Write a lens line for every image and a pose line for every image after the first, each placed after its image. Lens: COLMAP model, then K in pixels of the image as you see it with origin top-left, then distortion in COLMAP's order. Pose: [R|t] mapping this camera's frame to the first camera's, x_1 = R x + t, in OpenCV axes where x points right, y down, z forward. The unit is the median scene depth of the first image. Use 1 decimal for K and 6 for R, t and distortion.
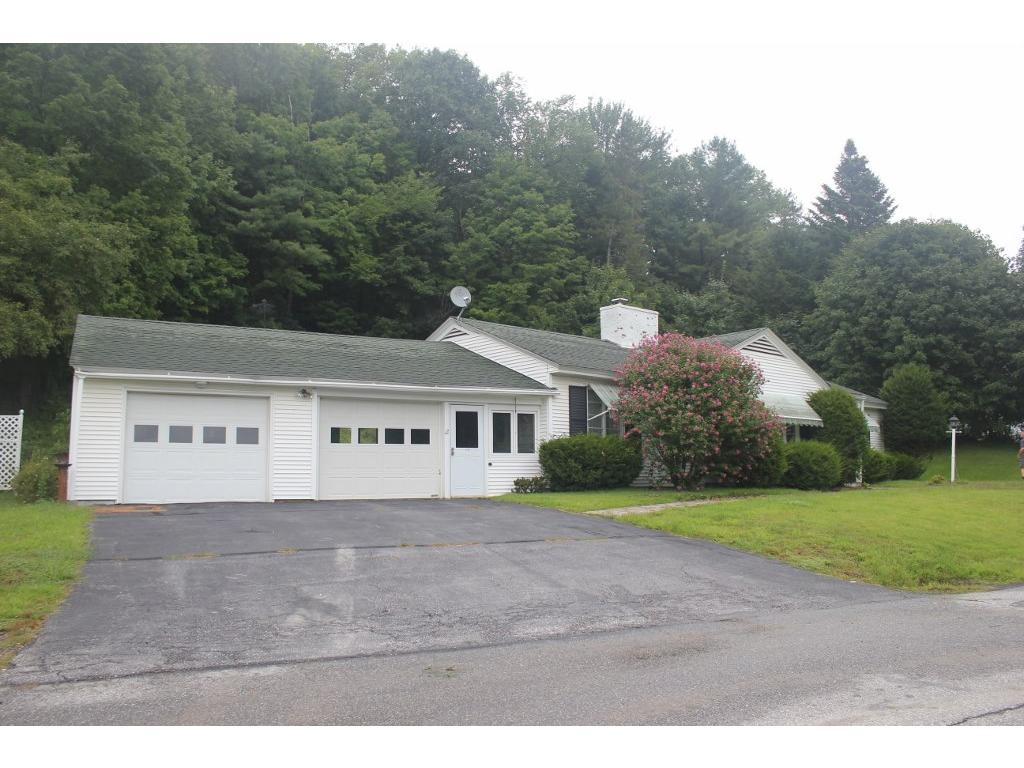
lens RADIAL K [[829.2, 0, 512.0], [0, 829.2, 384.0], [0, 0, 1]] dist [-0.012853, -0.005159]
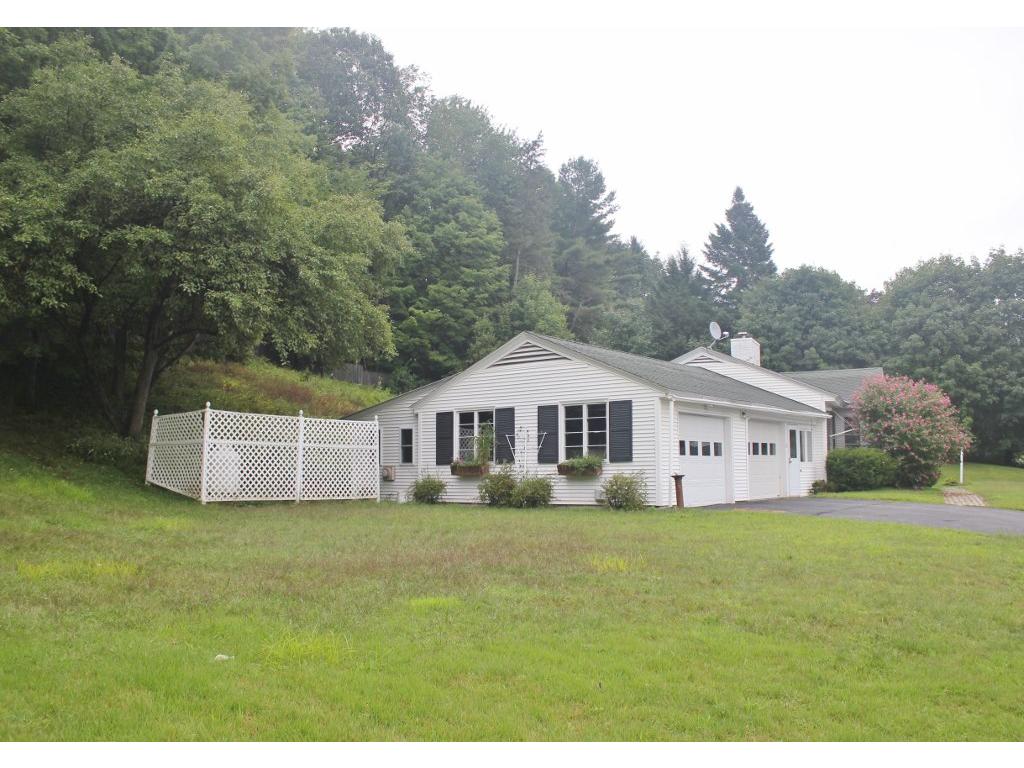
lens RADIAL K [[906.5, 0, 512.0], [0, 906.5, 384.0], [0, 0, 1]] dist [-0.193890, -0.001758]
pose [[0.929142, 0.041766, 0.367357, -0.412645], [-0.044220, 0.999020, -0.001739, -0.006607], [-0.367070, -0.014628, 0.930078, -0.048407]]
